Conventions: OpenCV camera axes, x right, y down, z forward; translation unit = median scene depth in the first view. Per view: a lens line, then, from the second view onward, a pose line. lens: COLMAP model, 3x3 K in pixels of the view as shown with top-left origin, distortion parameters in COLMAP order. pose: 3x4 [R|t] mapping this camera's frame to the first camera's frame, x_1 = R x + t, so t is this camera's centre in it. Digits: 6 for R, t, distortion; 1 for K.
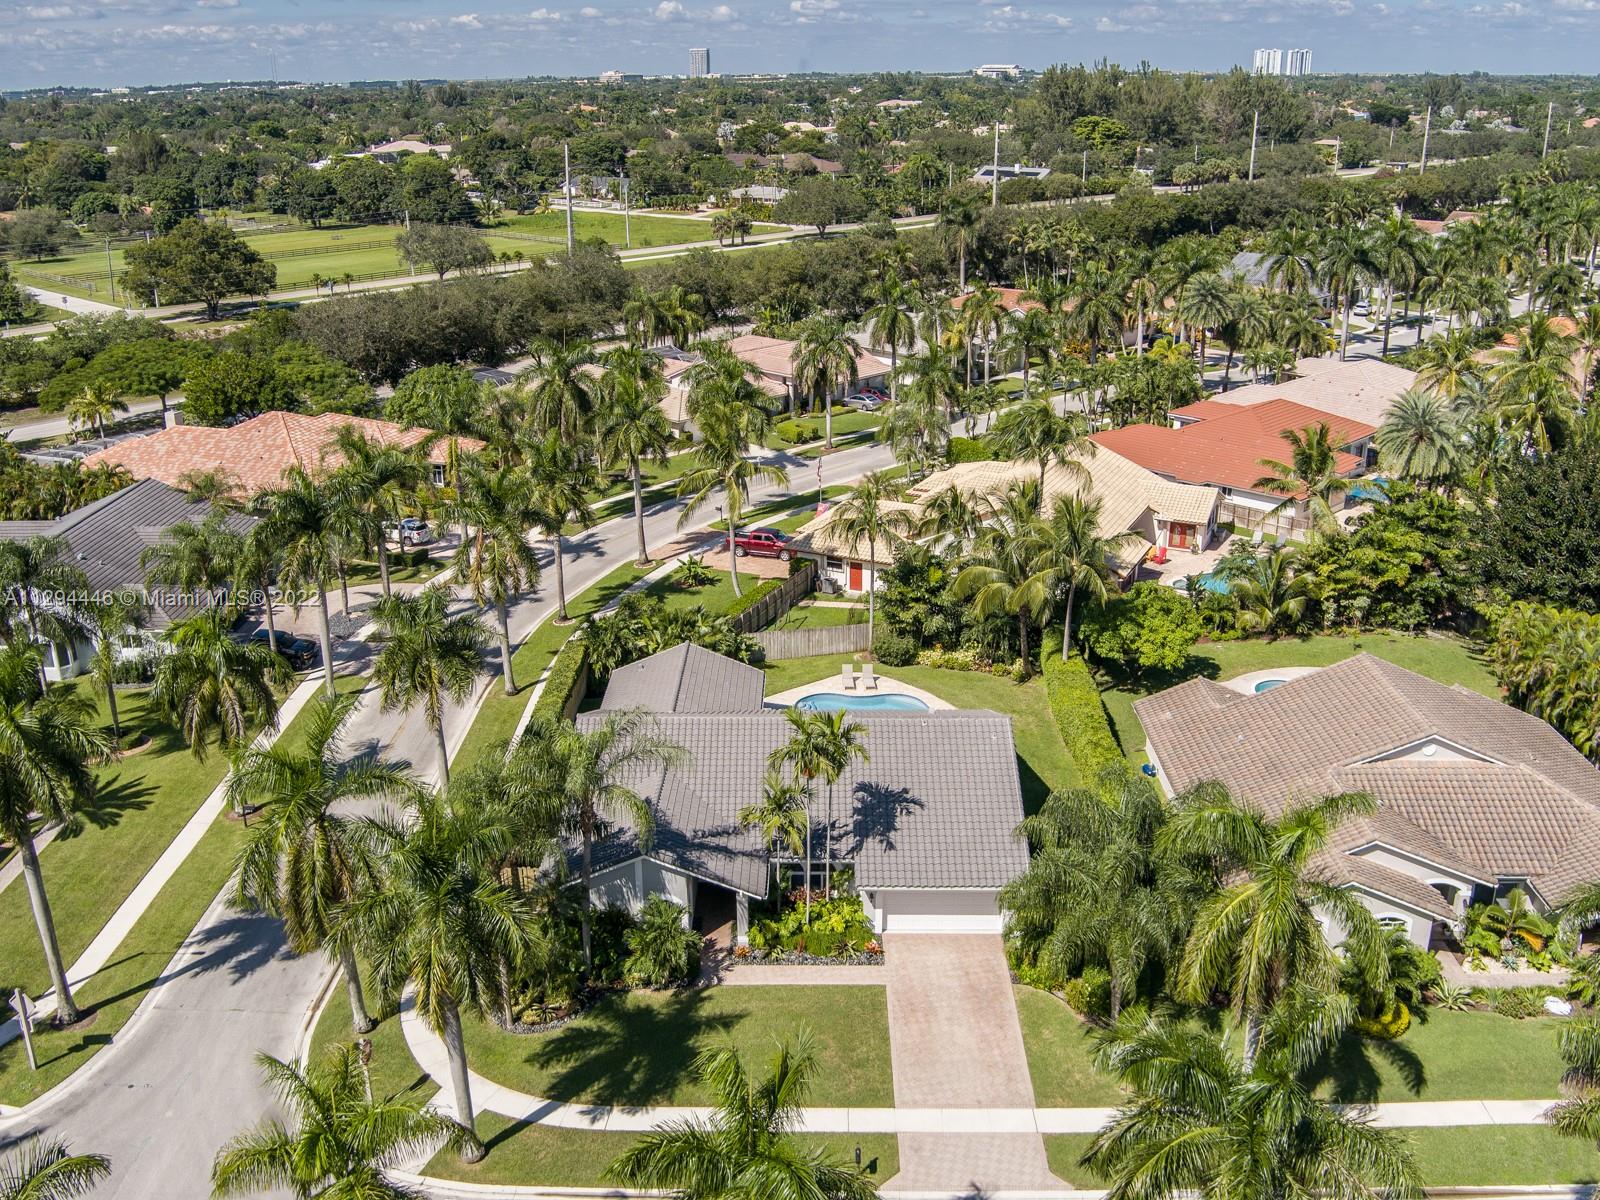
lens RADIAL K [[1448.9, 0, 756.7], [0, 1448.9, 580.2], [0, 0, 1]] dist [-0.070861, 0.000000]
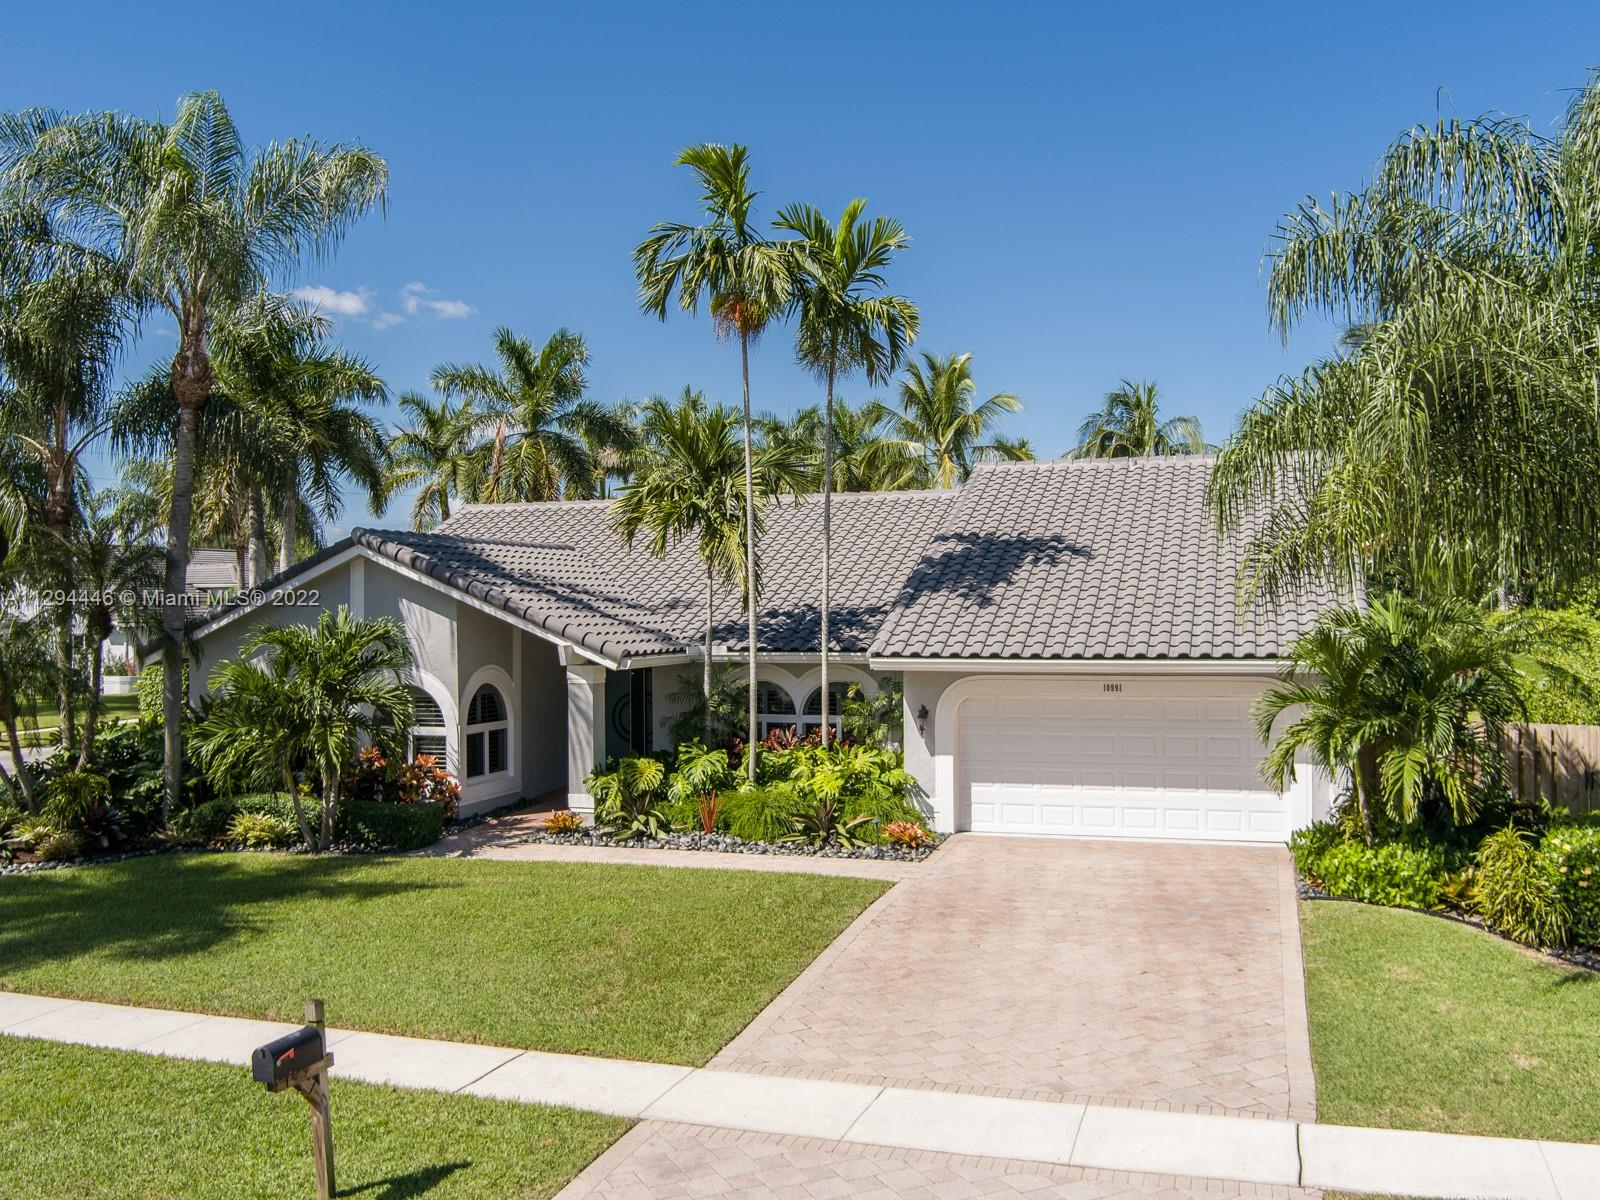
lens RADIAL K [[1448.9, 0, 797.9], [0, 1448.9, 597.2], [0, 0, 1]] dist [-0.070861, 0.000000]
pose [[0.963518, 0.012322, -0.267358, 0.149725], [-0.101021, 0.941793, -0.320658, 0.316726], [0.247845, 0.335969, 0.908679, 0.648441]]
